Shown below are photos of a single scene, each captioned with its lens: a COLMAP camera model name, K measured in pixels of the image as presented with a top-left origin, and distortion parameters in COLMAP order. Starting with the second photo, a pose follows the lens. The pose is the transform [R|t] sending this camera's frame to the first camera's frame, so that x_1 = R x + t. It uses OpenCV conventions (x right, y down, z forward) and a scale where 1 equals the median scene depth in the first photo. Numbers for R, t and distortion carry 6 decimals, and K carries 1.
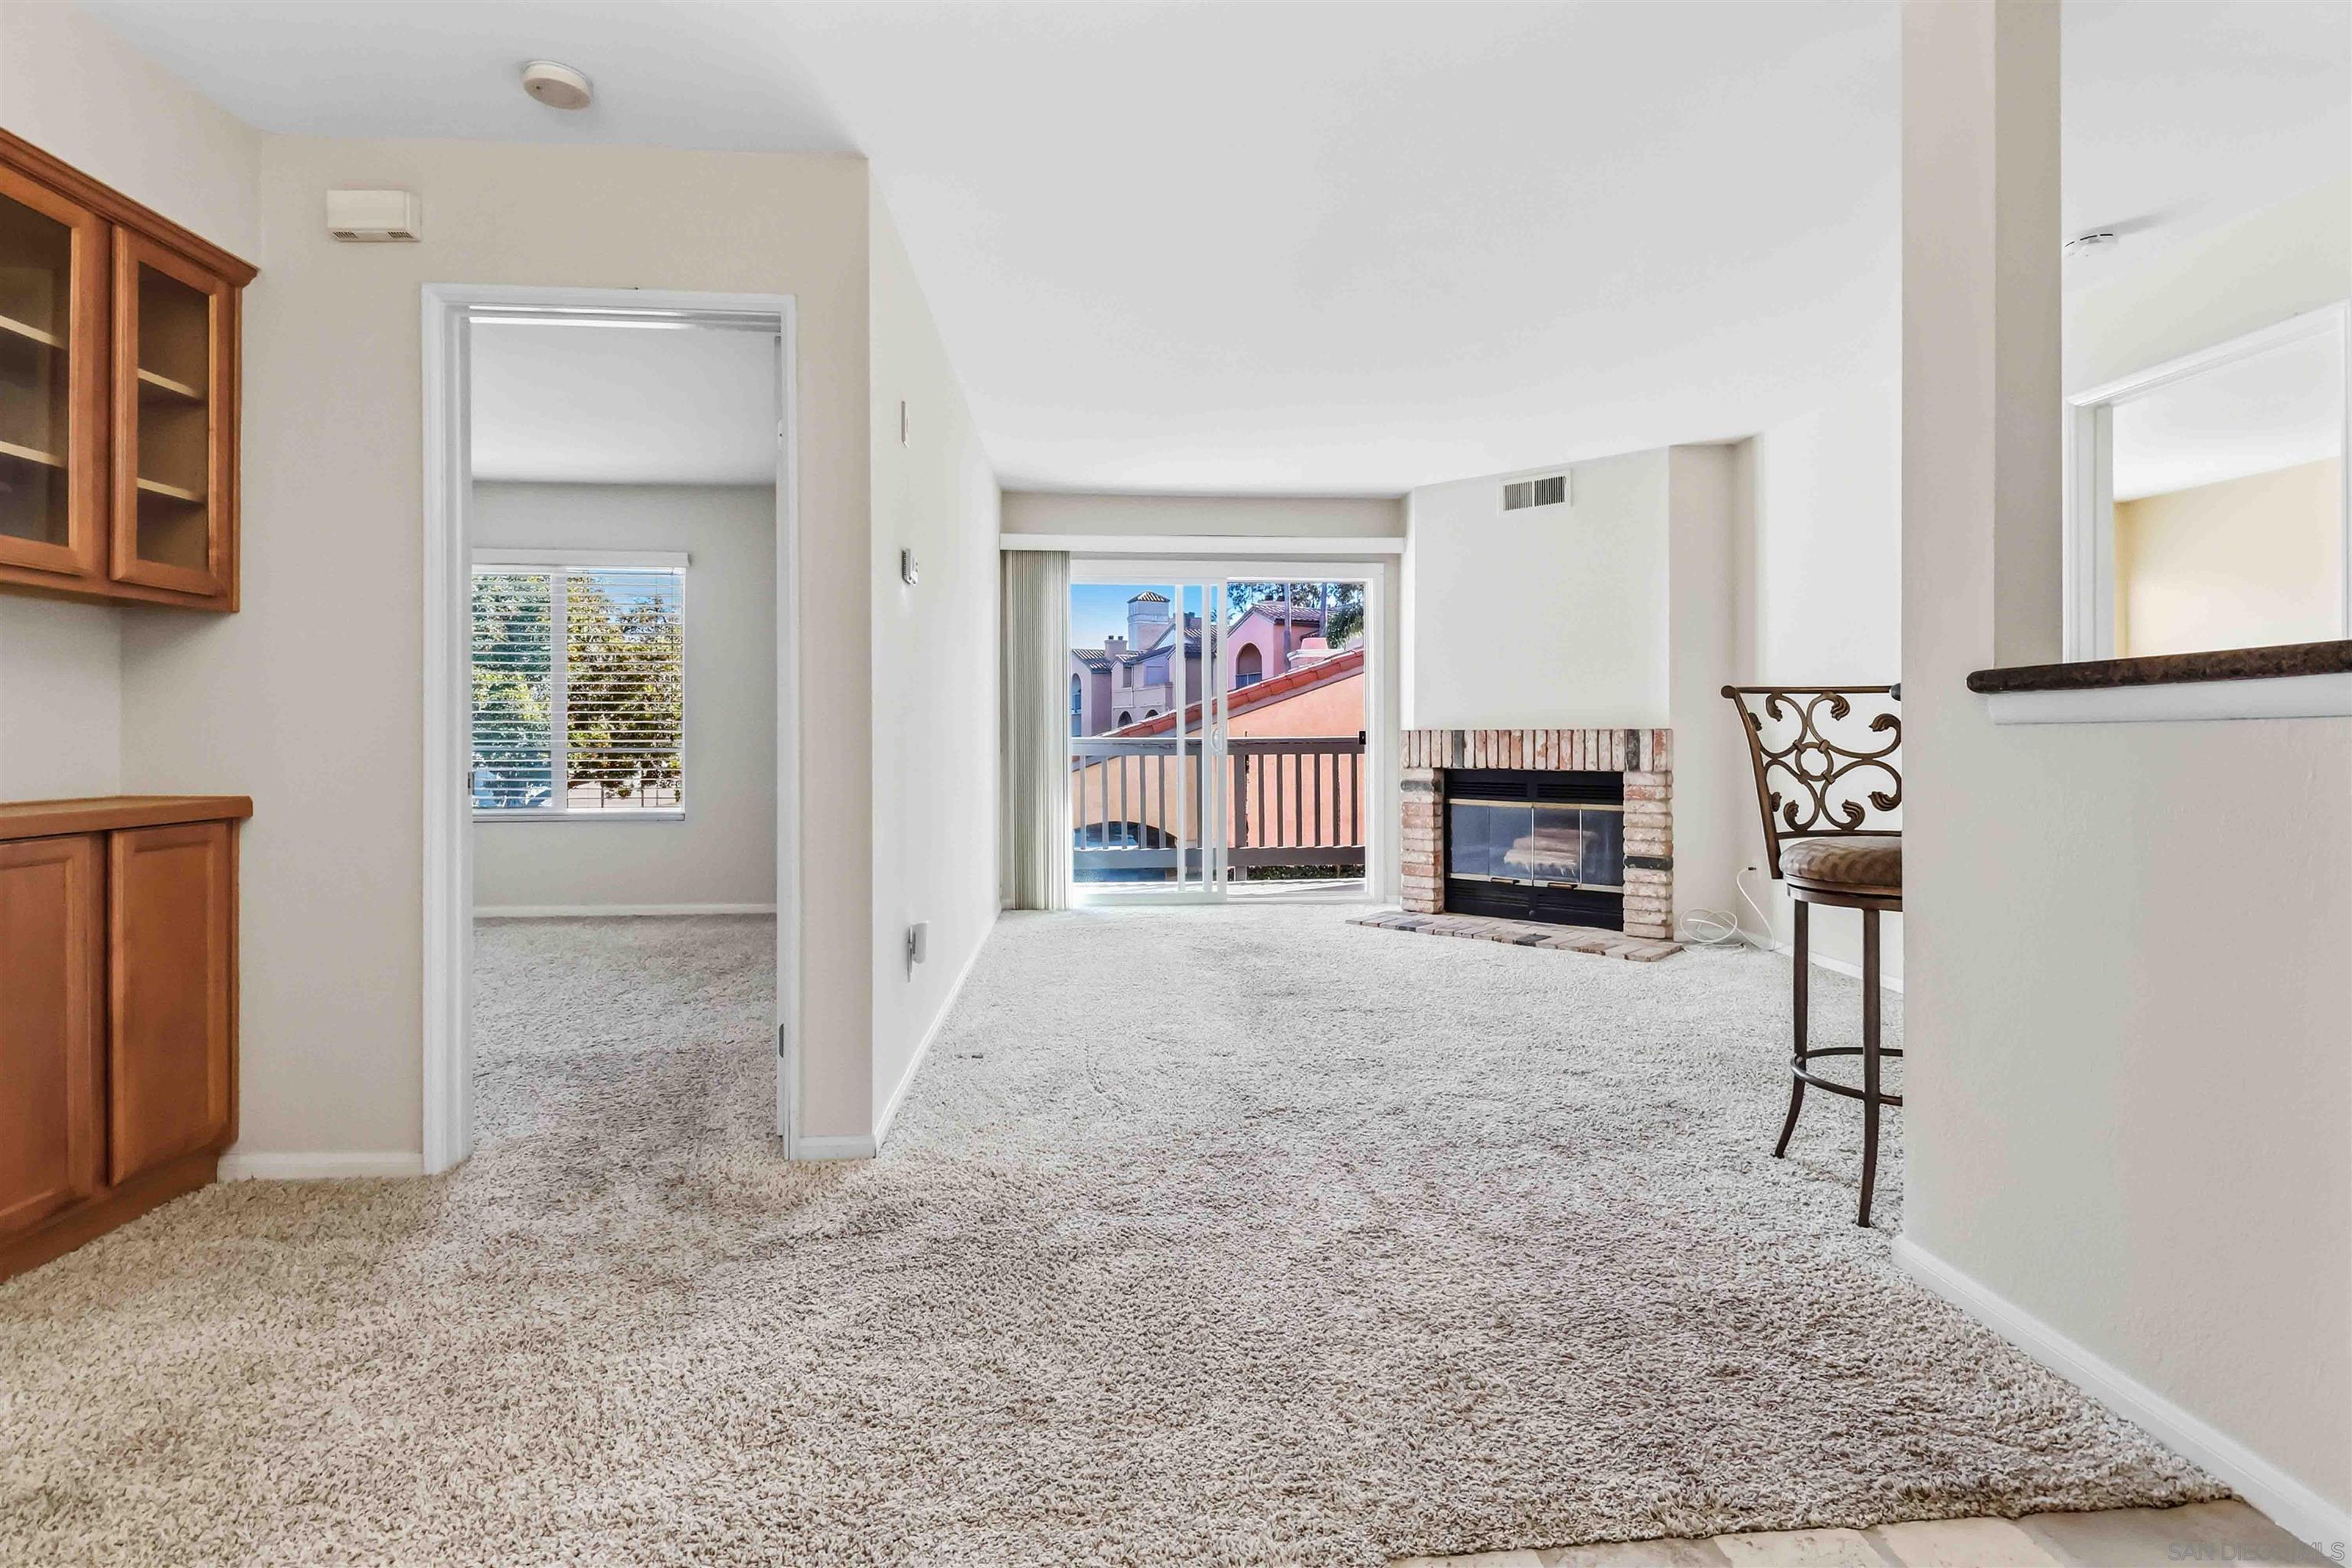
lens RADIAL K [[1126.2, 0, 1187.6], [0, 1126.2, 738.0], [0, 0, 1]] dist [0.022703, -0.015279]
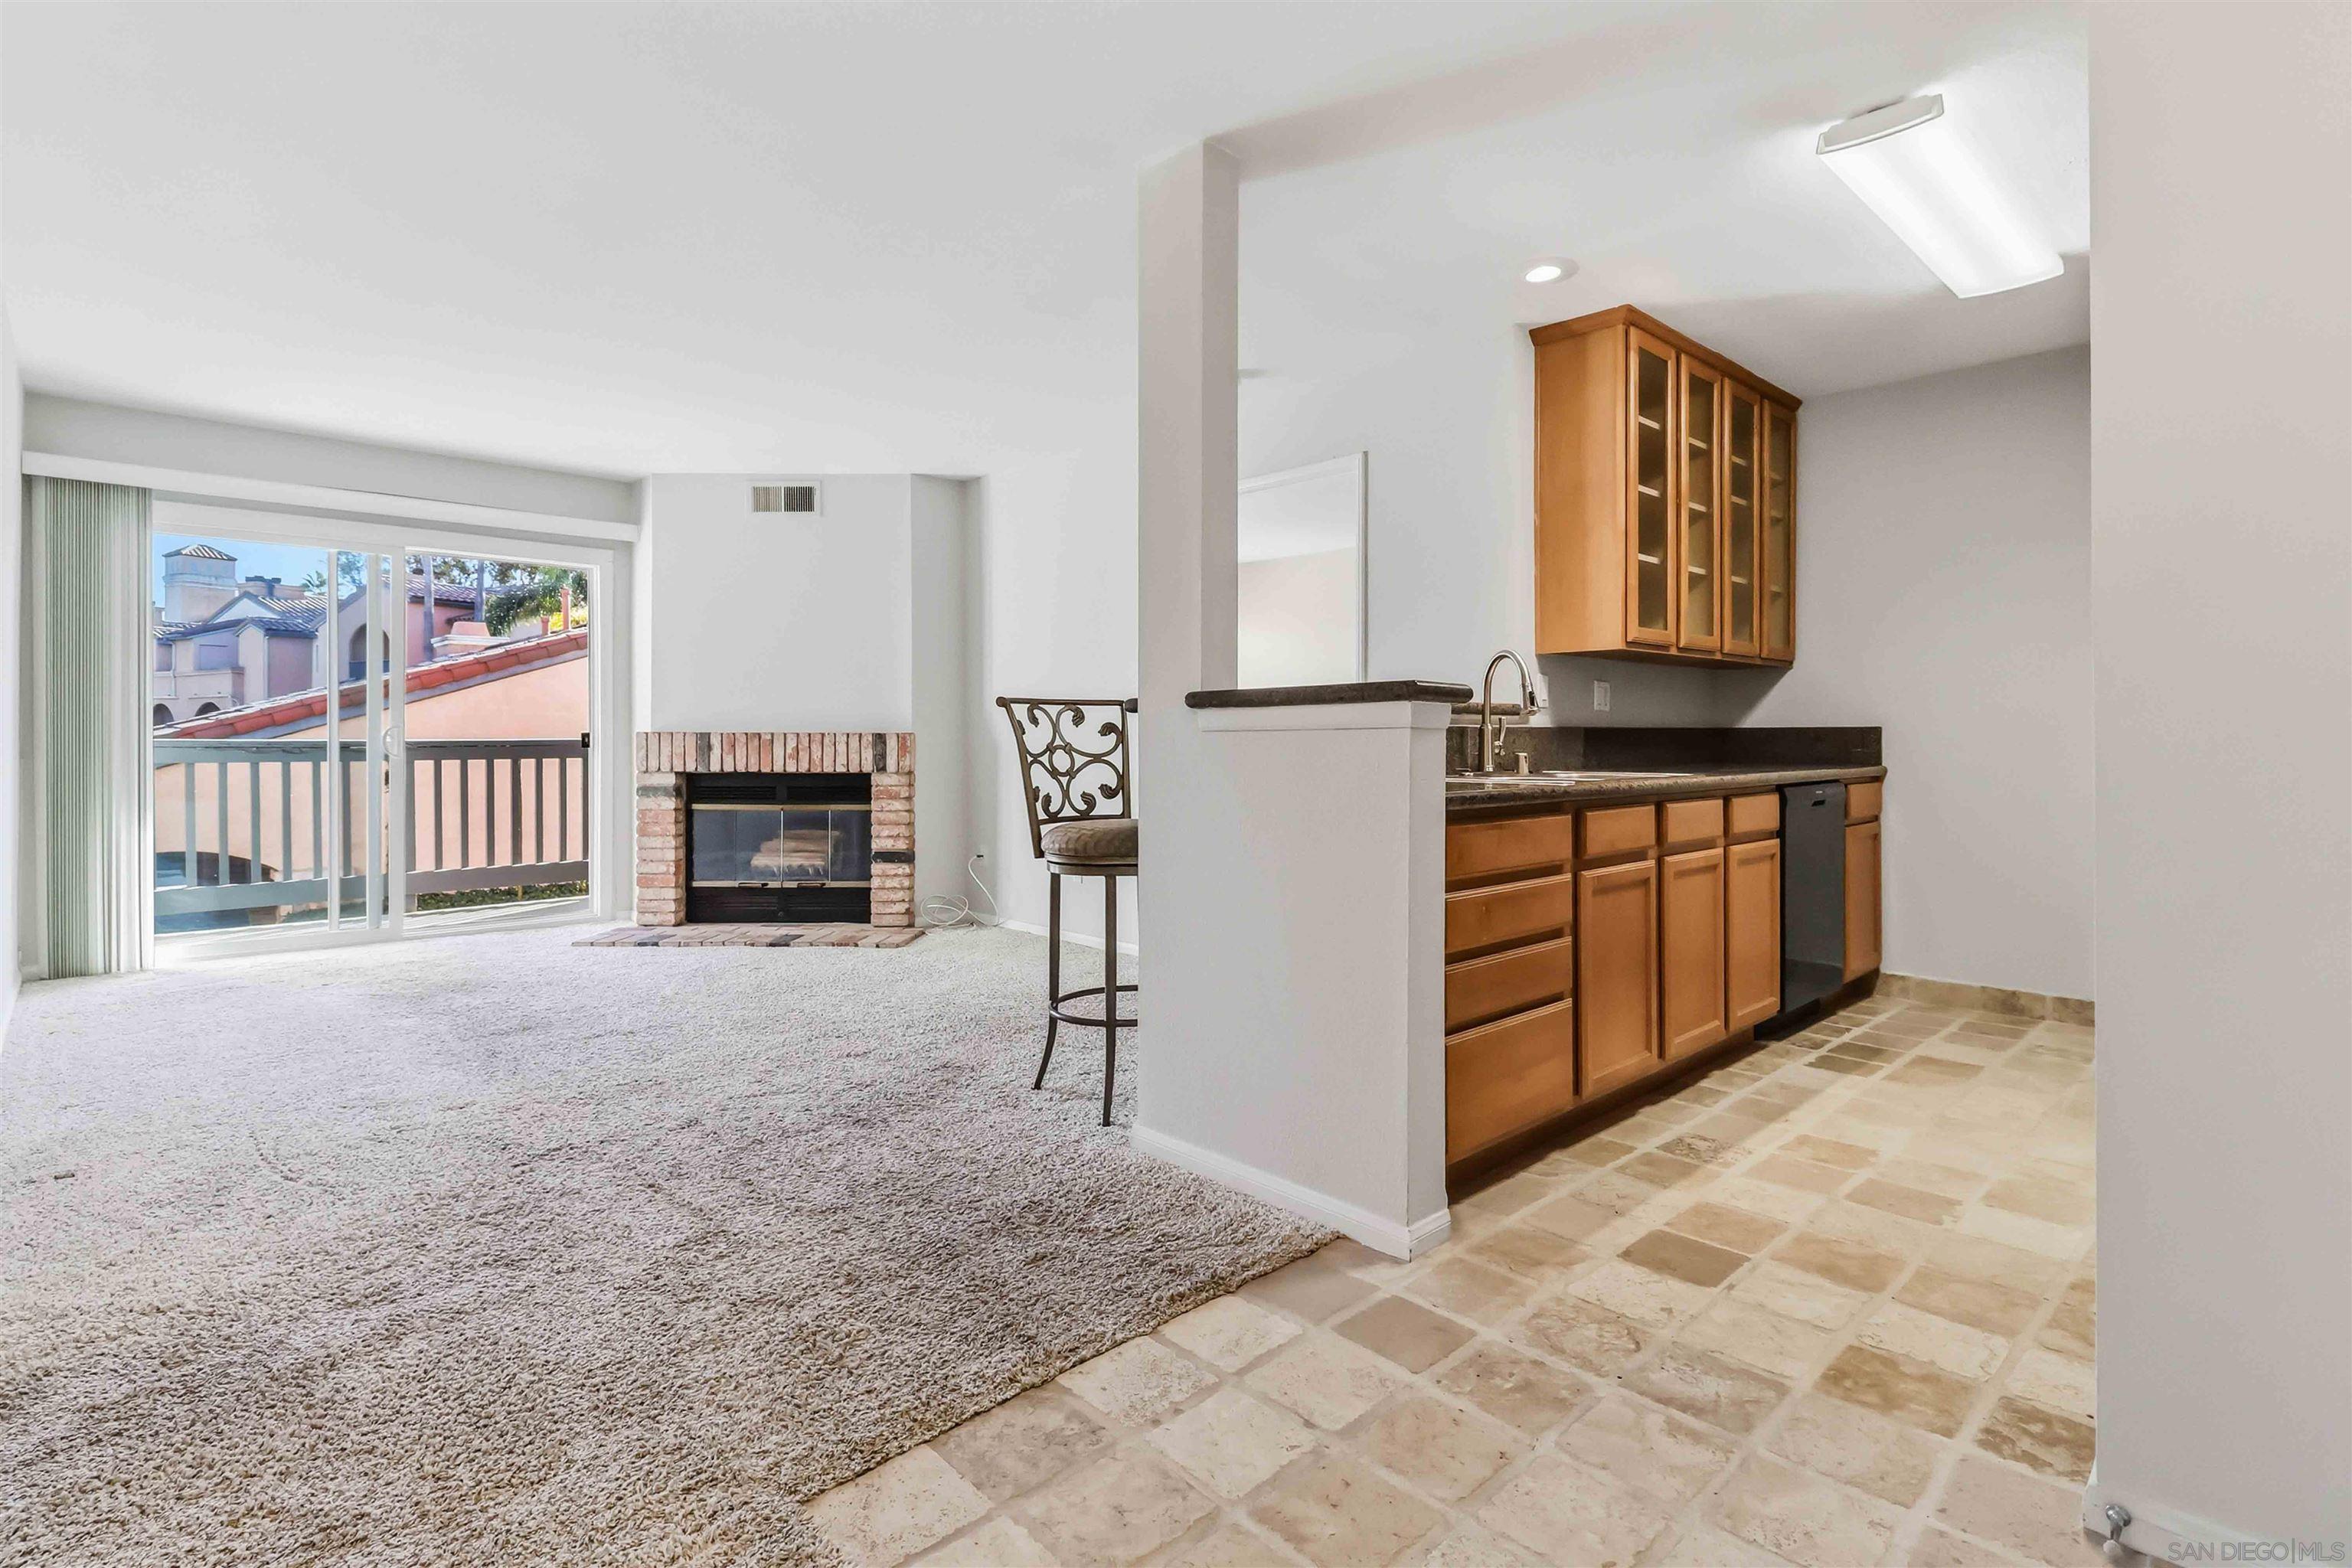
lens RADIAL K [[1131.2, 0, 1186.4], [0, 1131.2, 741.4], [0, 0, 1]] dist [0.018641, -0.012574]
pose [[0.776472, 0.002176, 0.630147, -0.115456], [-0.002084, 0.999997, -0.000885, 0.000876], [-0.630148, -0.000626, 0.776475, -0.034562]]
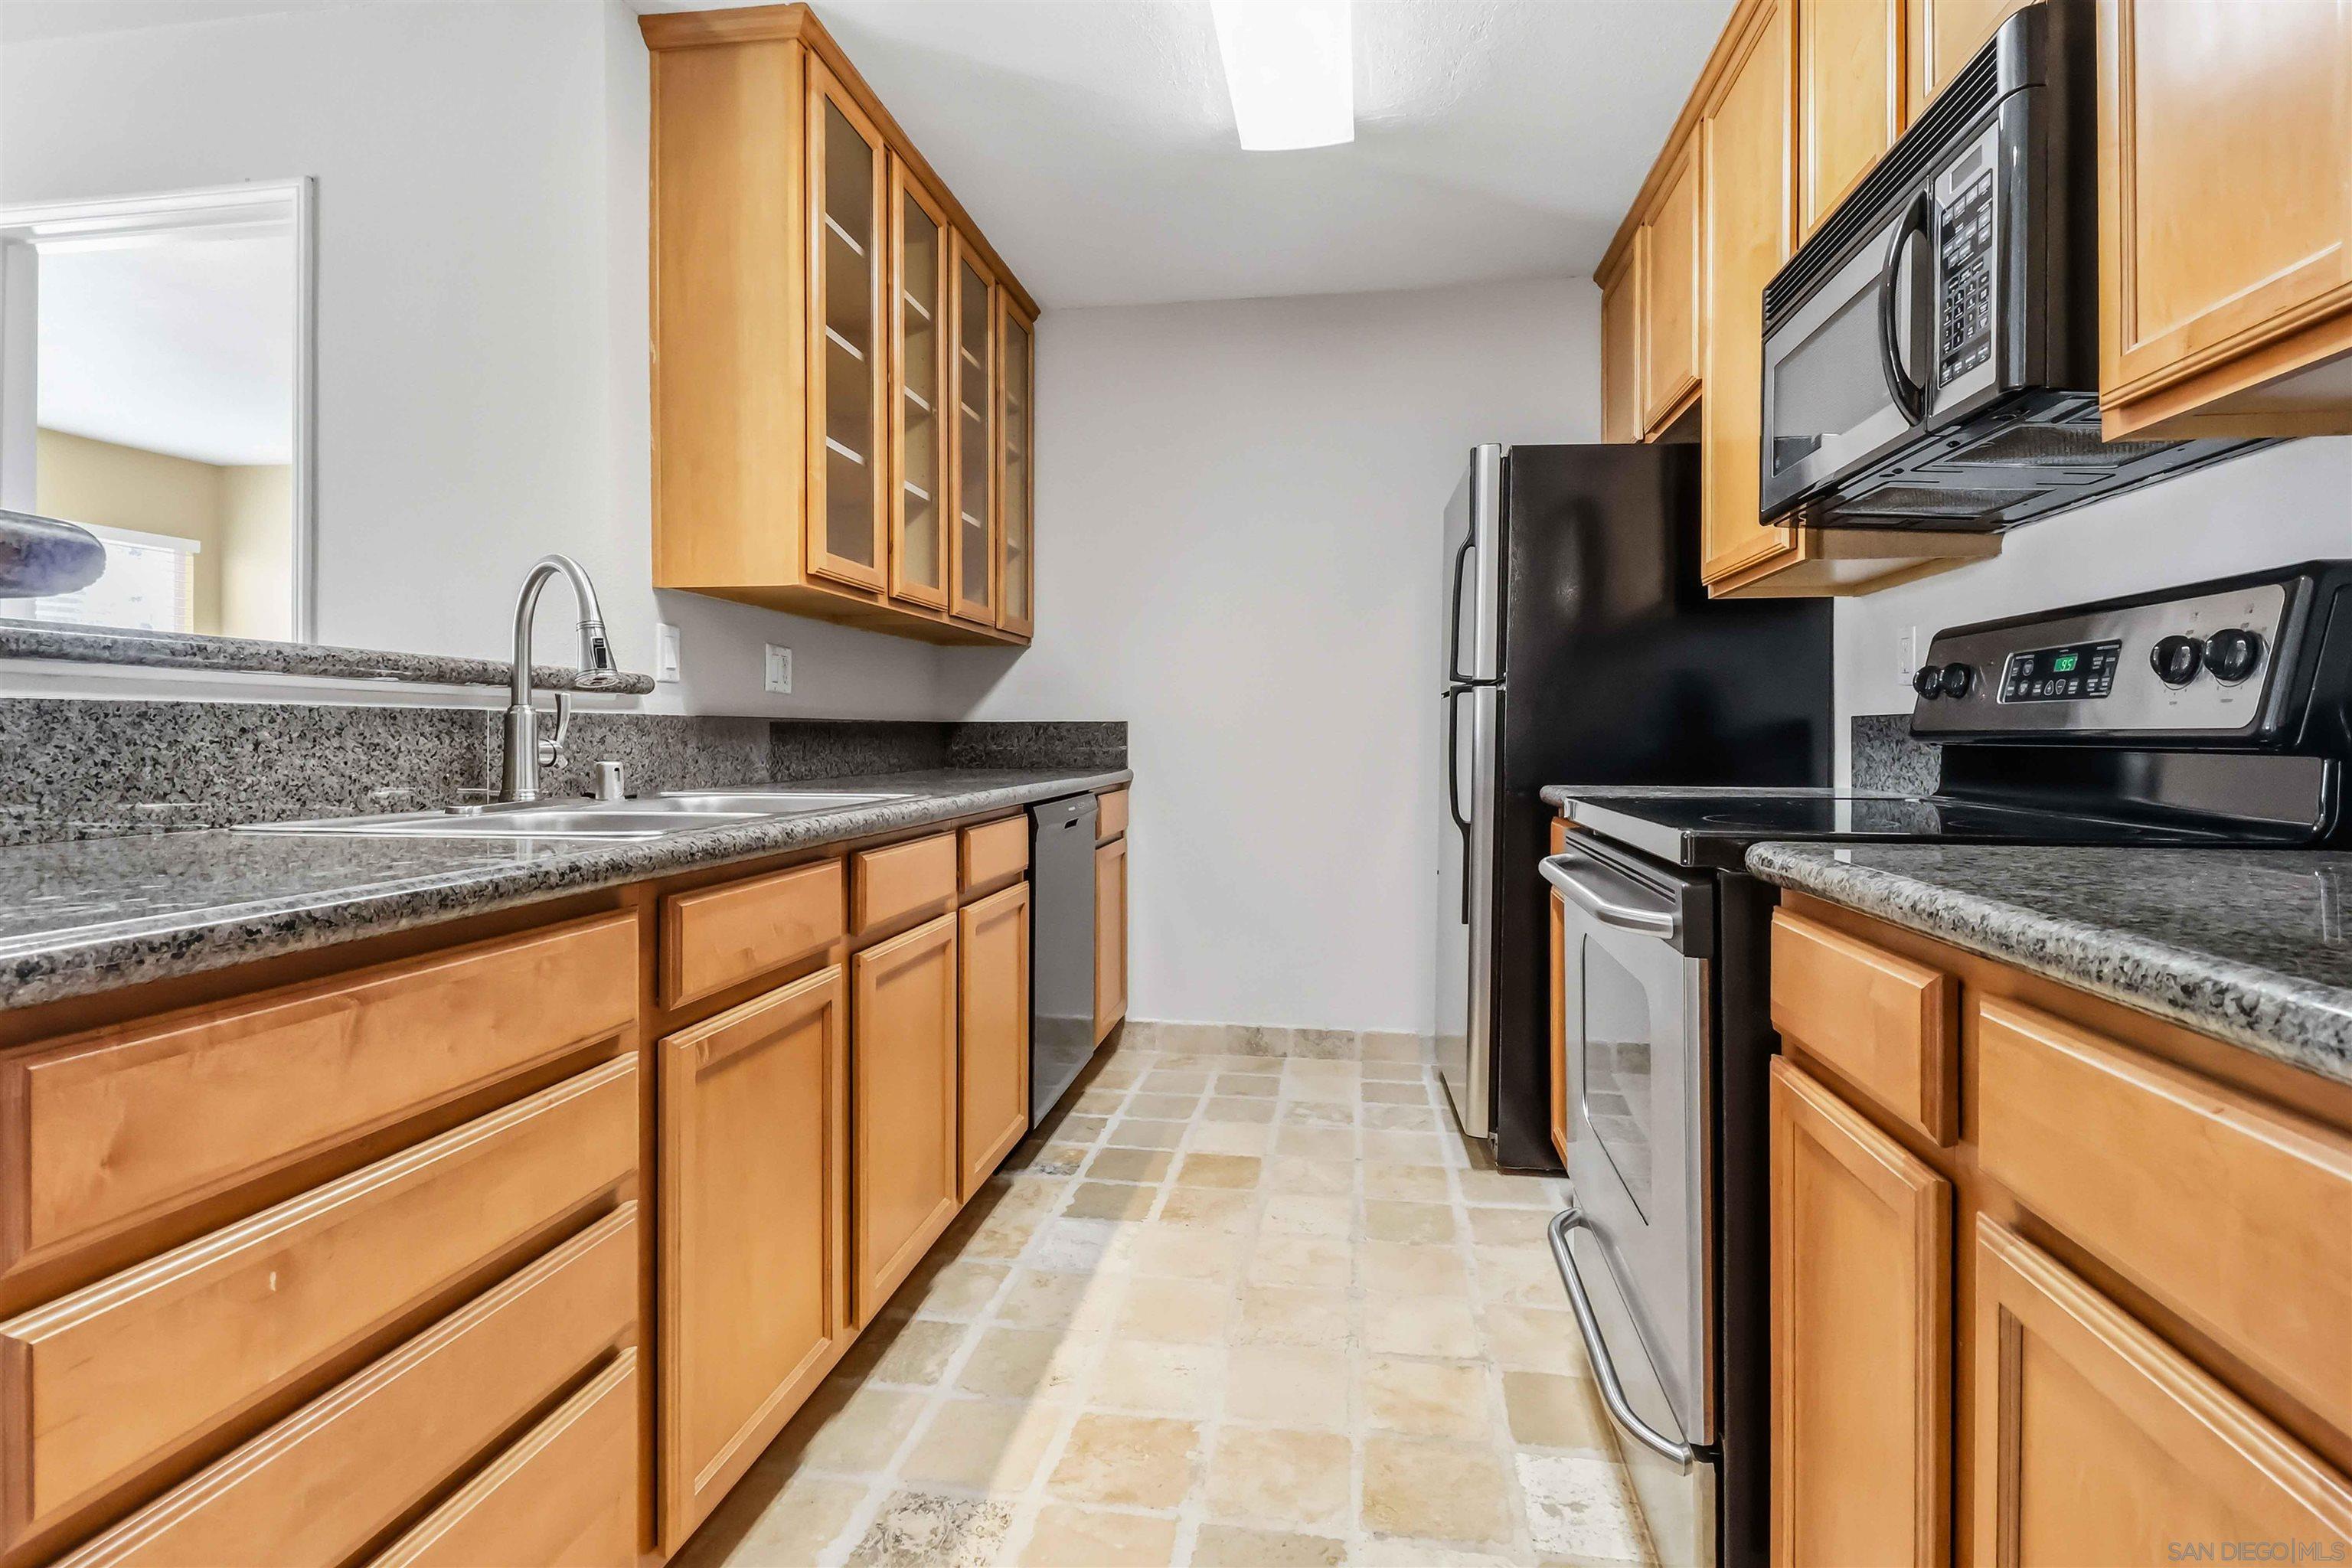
lens RADIAL K [[1106.9, 0, 1191.6], [0, 1106.9, 742.3], [0, 0, 1]] dist [0.020226, -0.014740]
pose [[0.223517, -0.000570, 0.974700, 0.424205], [-0.002377, 0.999997, 0.001130, -0.001517], [-0.974697, -0.002569, 0.223515, 0.234666]]
